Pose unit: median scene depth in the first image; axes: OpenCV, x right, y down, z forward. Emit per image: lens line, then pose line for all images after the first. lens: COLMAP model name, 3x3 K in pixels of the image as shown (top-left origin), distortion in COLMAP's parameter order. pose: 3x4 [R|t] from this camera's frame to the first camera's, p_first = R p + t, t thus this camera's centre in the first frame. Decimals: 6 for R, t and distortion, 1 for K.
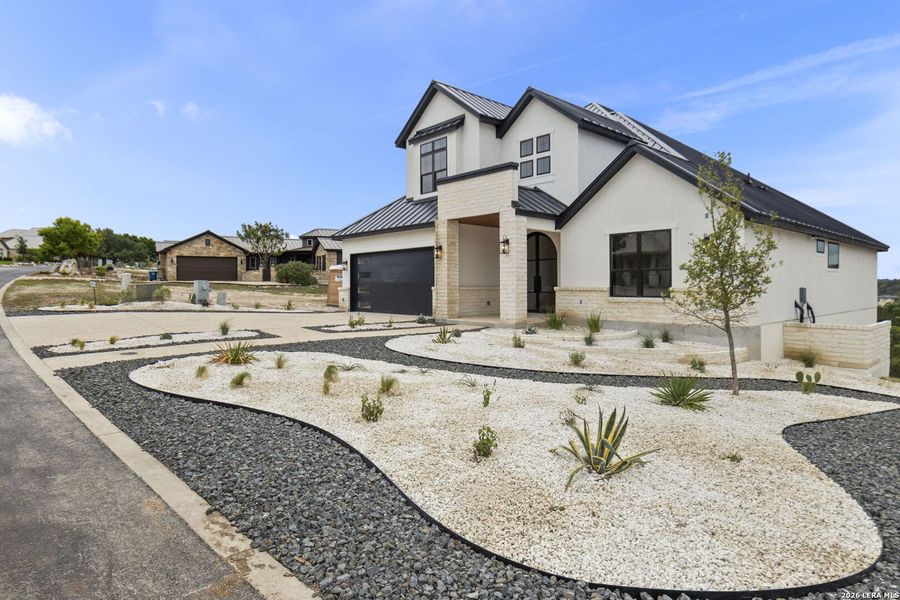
lens RADIAL K [[516.9, 0, 467.9], [0, 516.9, 283.0], [0, 0, 1]] dist [0.001260, 0.000207]
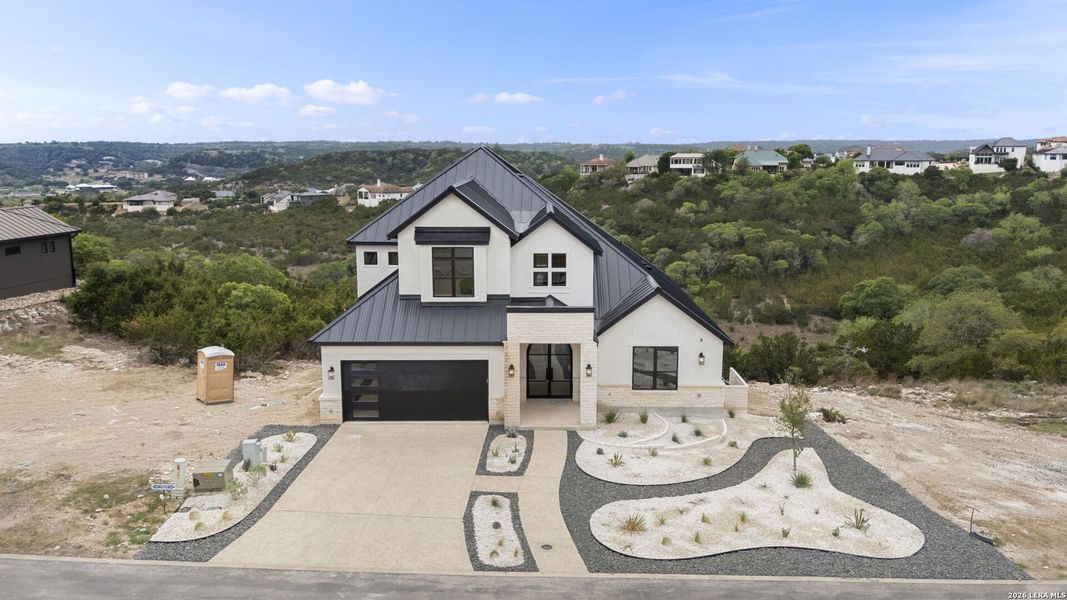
lens RADIAL K [[793.5, 0, 542.9], [0, 793.5, 296.0], [0, 0, 1]] dist [0.039589, -0.001672]
pose [[0.687156, -0.120334, 0.716475, -1.116433], [-0.009599, 0.984598, 0.174572, -0.475600], [-0.726446, -0.126836, 0.675417, -0.190213]]
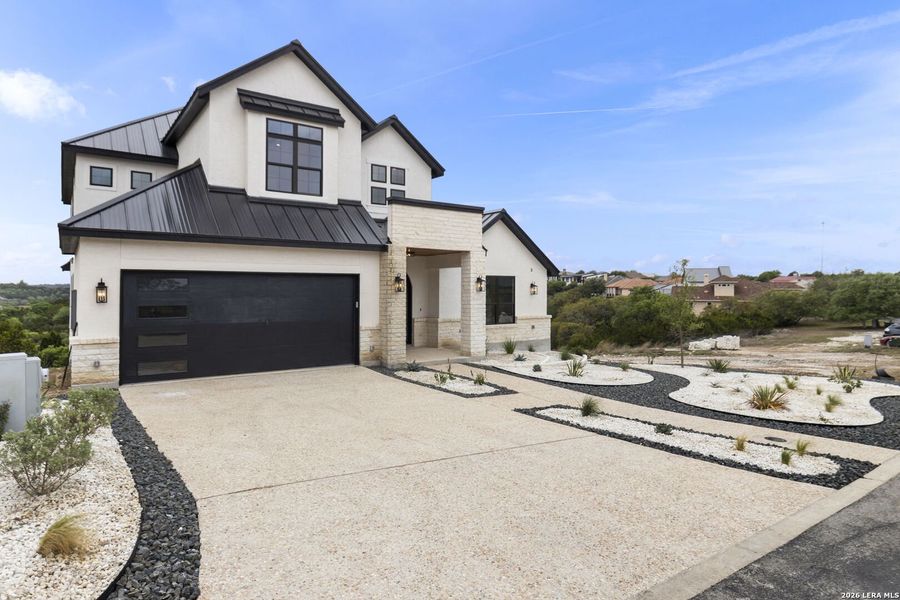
lens RADIAL K [[524.3, 0, 441.4], [0, 524.3, 282.4], [0, 0, 1]] dist [-0.001531, -0.000048]
pose [[0.139651, 0.019944, 0.990000, -0.796582], [-0.005063, 0.999798, -0.019427, -0.041677], [-0.990188, -0.002299, 0.139724, 0.730228]]
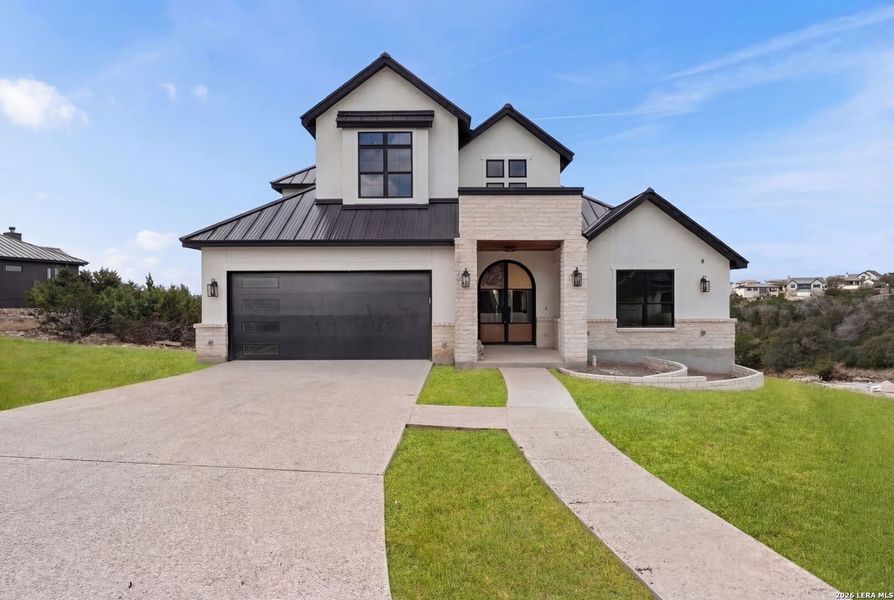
lens RADIAL K [[462.5, 0, 451.7], [0, 462.5, 303.9], [0, 0, 1]] dist [-0.002191, -0.000693]
pose [[0.683871, -0.006862, 0.729571, -0.531527], [-0.002010, 0.999934, 0.011289, -0.026575], [-0.729600, -0.009187, 0.683812, 0.473569]]
